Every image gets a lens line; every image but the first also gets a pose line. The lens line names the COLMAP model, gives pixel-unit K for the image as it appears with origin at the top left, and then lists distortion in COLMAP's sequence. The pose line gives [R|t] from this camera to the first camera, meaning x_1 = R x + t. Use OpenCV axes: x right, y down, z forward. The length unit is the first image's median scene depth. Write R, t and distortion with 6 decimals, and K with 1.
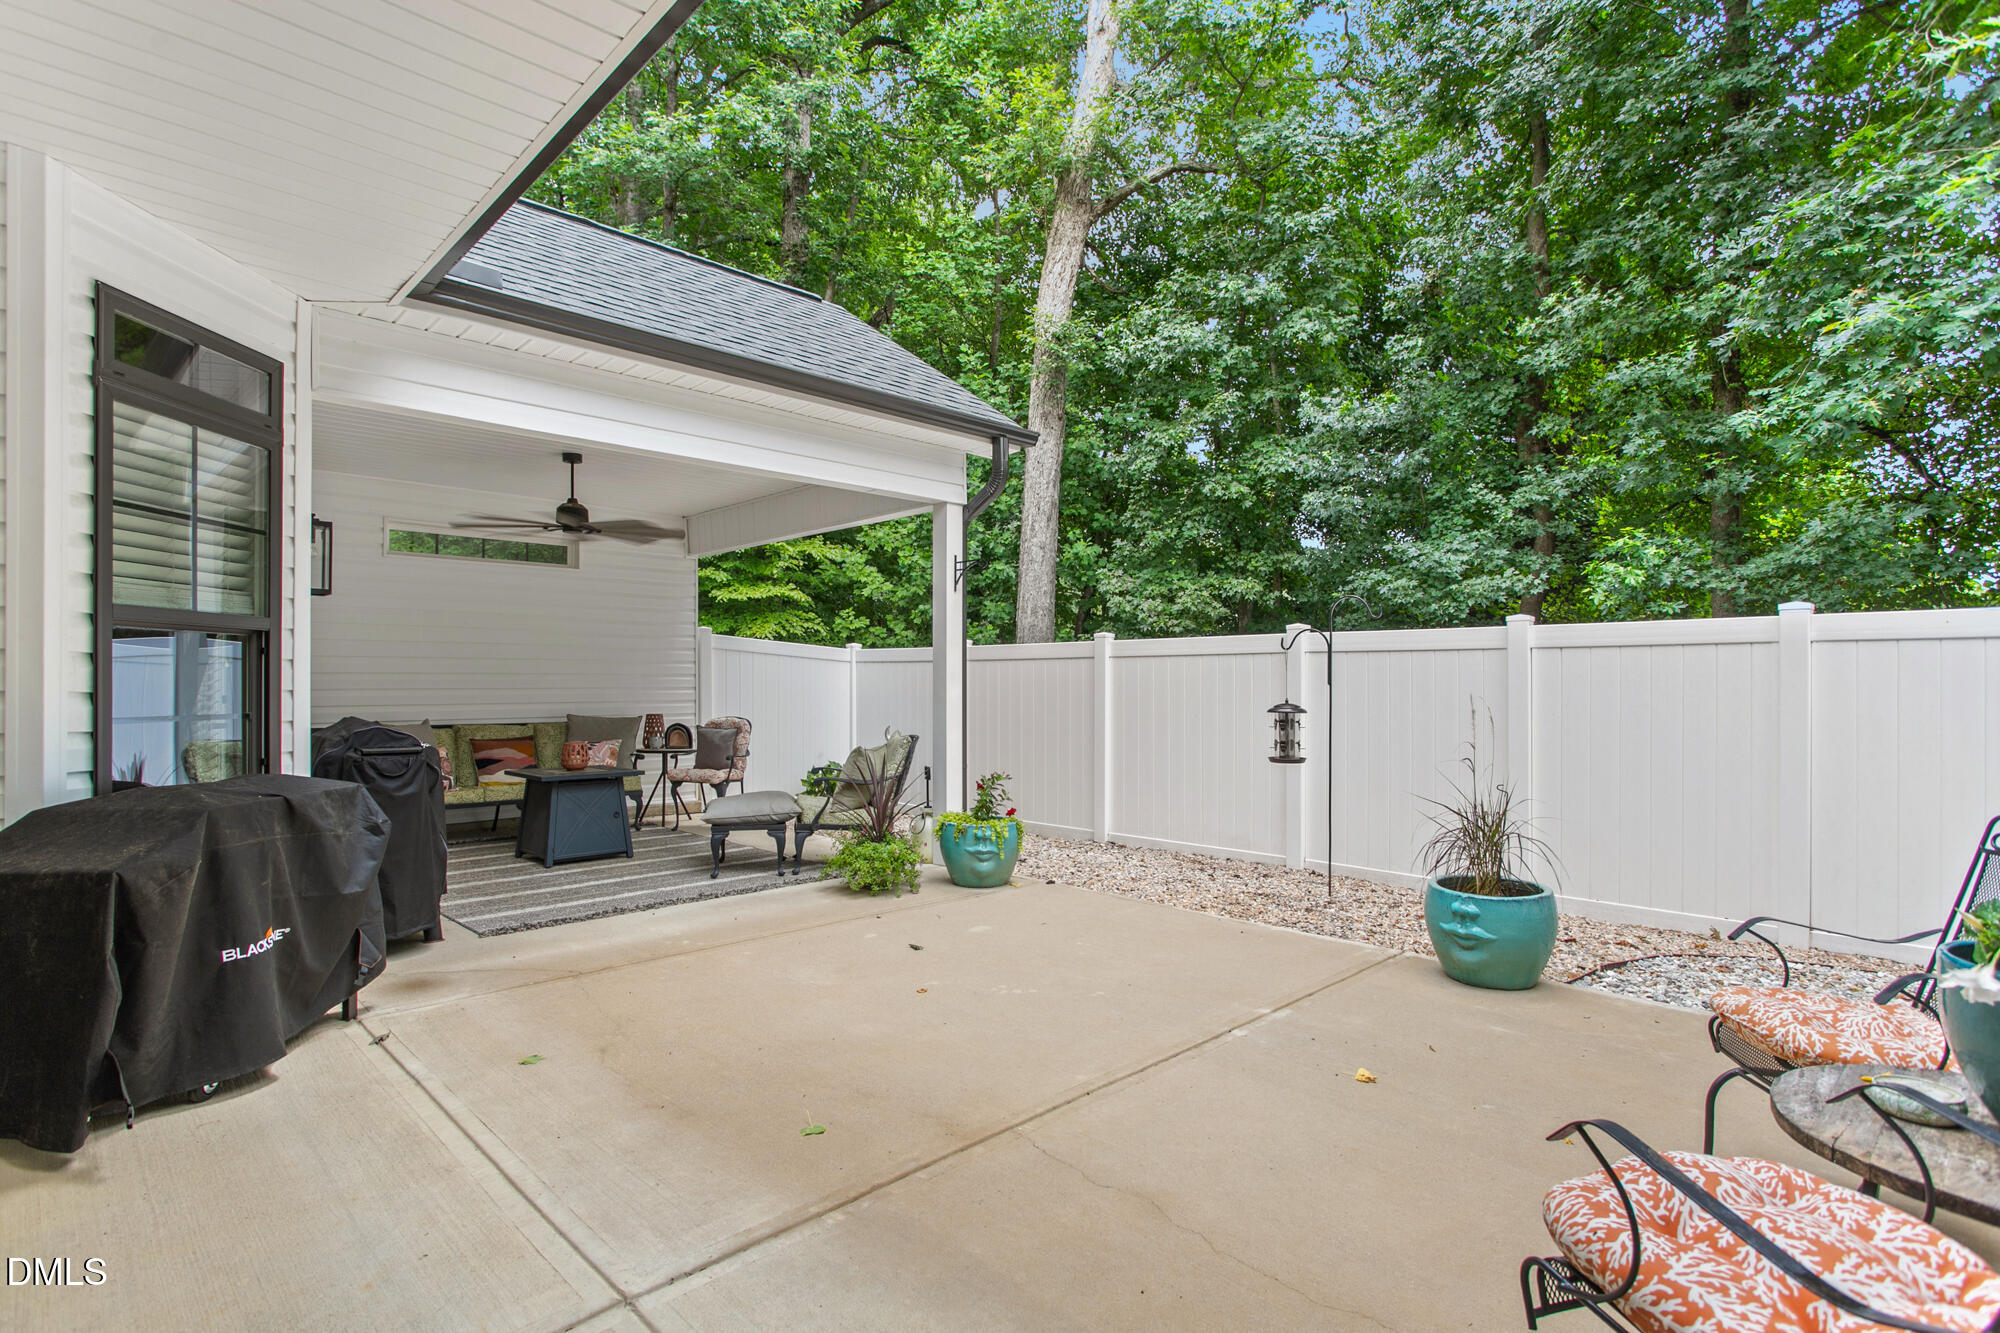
lens RADIAL K [[966.4, 0, 998.4], [0, 966.4, 675.6], [0, 0, 1]] dist [0.023600, -0.000210]
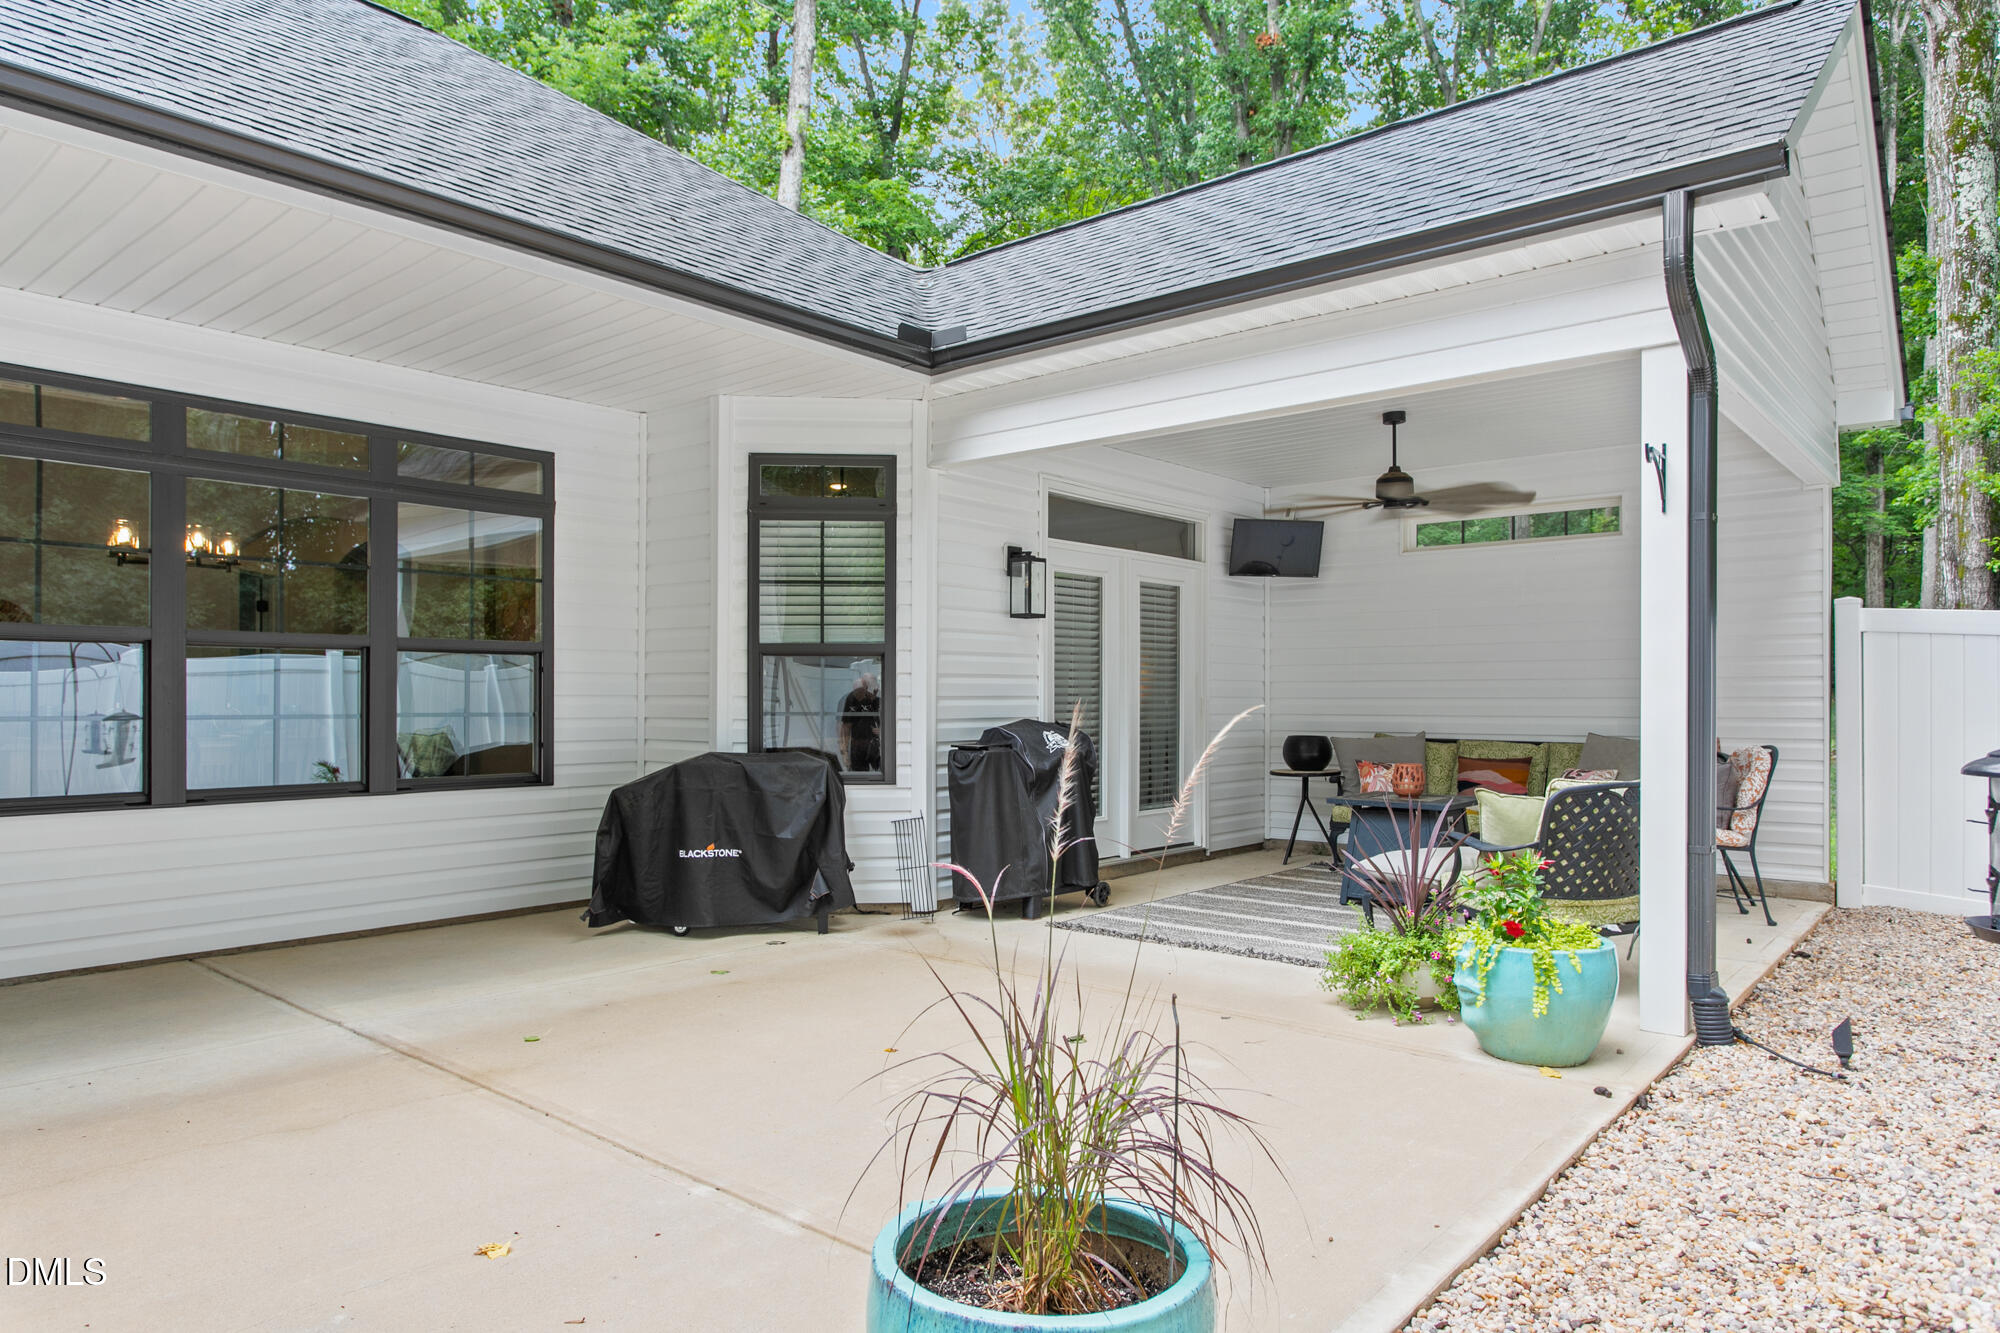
lens RADIAL K [[1243.5, 0, 999.3], [0, 1243.5, 695.1], [0, 0, 1]] dist [-0.005097, -0.000221]
pose [[0.093071, 0.002891, -0.995655, 0.472502], [0.007075, 0.999969, 0.003565, 0.004093], [0.995634, -0.007376, 0.093047, 0.463195]]
